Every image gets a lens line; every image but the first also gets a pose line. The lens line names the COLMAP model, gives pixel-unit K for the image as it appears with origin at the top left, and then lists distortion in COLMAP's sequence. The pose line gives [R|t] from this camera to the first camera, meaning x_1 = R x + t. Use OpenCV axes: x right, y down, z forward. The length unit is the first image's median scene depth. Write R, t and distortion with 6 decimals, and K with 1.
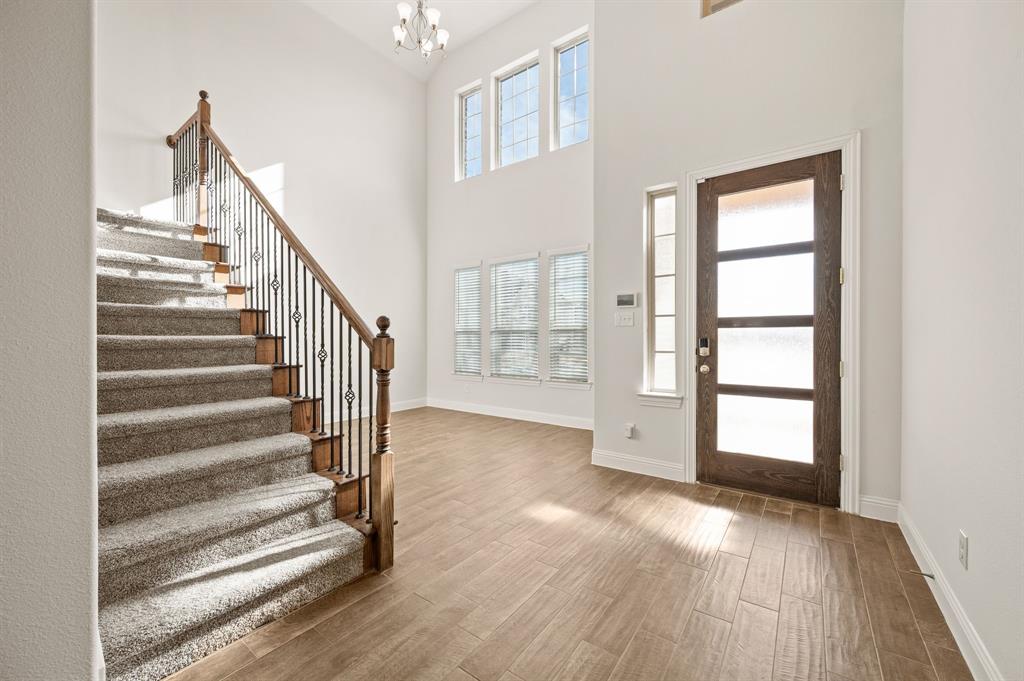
lens RADIAL K [[418.6, 0, 508.3], [0, 418.6, 342.4], [0, 0, 1]] dist [-0.000339, 0.000585]
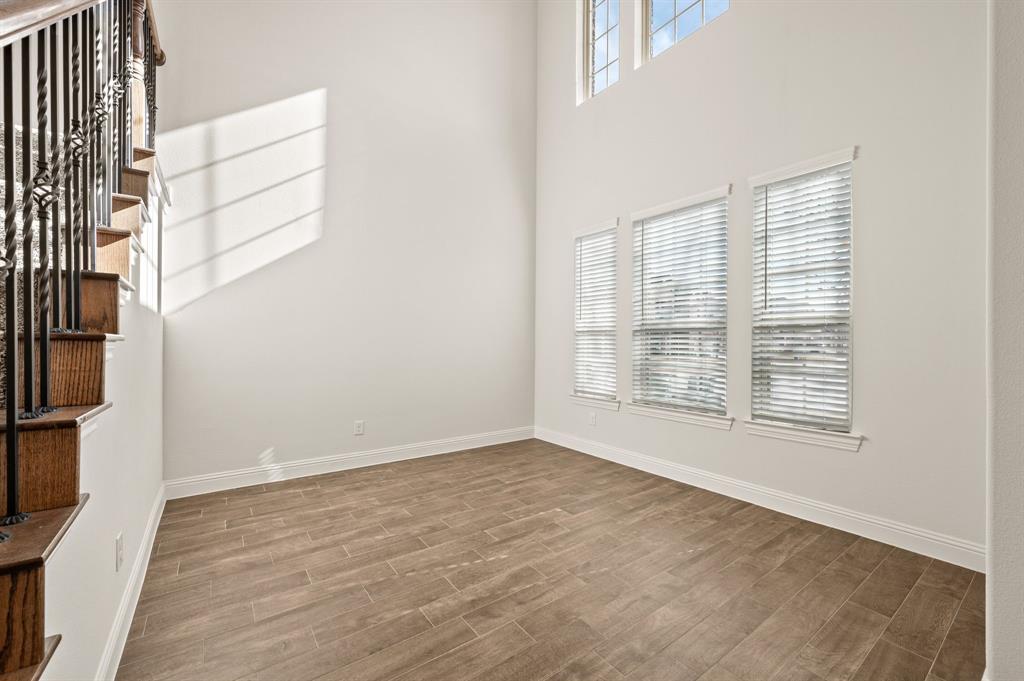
lens RADIAL K [[418.6, 0, 488.1], [0, 418.6, 344.4], [0, 0, 1]] dist [-0.000339, 0.000585]
pose [[0.940764, 0.005404, -0.339019, -0.035876], [-0.007350, 0.999963, -0.004456, -0.001707], [0.338982, 0.006684, 0.940769, 0.371436]]
